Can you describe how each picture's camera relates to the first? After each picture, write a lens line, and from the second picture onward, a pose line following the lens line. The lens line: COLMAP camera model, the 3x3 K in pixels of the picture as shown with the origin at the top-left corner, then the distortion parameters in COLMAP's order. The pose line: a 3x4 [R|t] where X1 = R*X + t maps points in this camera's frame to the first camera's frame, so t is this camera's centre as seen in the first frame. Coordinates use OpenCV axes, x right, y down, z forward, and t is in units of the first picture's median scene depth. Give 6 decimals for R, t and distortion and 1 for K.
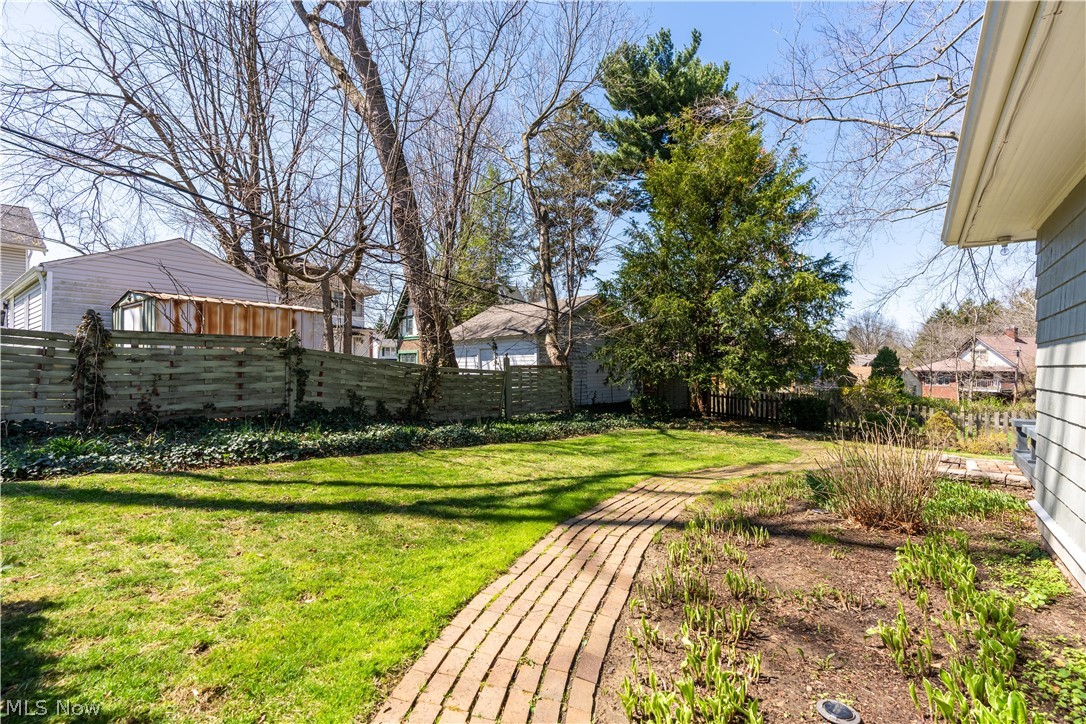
lens RADIAL K [[487.7, 0, 546.0], [0, 487.7, 360.3], [0, 0, 1]] dist [-0.002104, -0.000122]
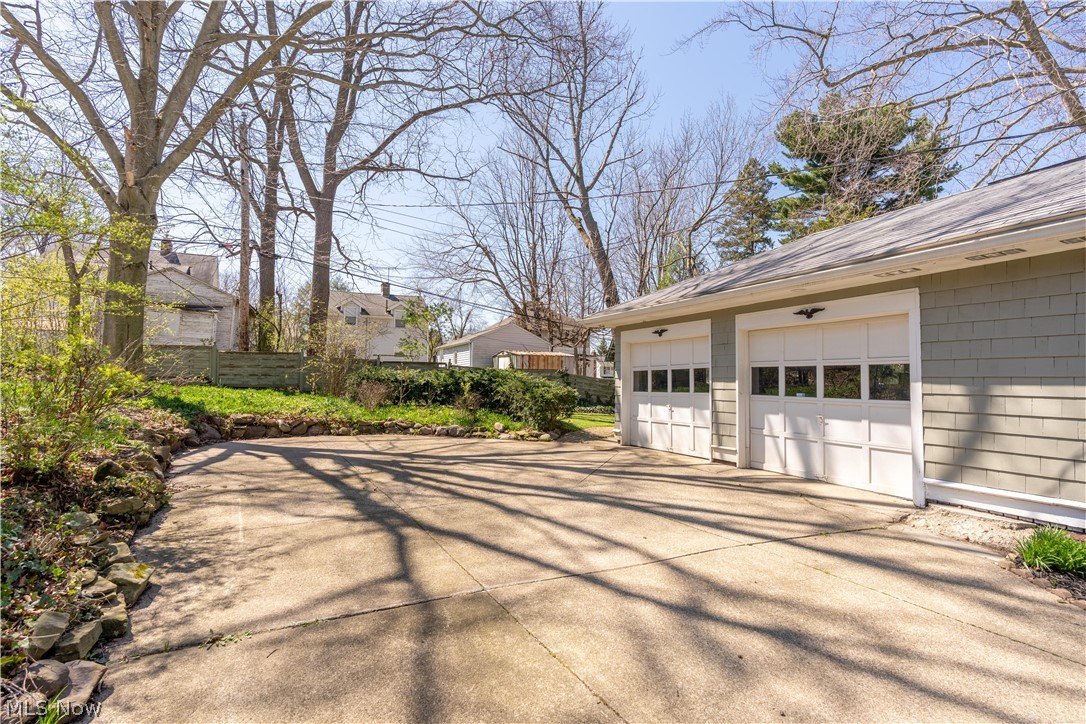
lens RADIAL K [[487.7, 0, 546.0], [0, 487.7, 360.3], [0, 0, 1]] dist [-0.002104, -0.000122]
pose [[0.902516, -0.013951, -0.430431, 0.285715], [-0.001078, 0.999399, -0.034652, -0.003940], [0.430656, 0.031738, 0.901958, -0.788016]]
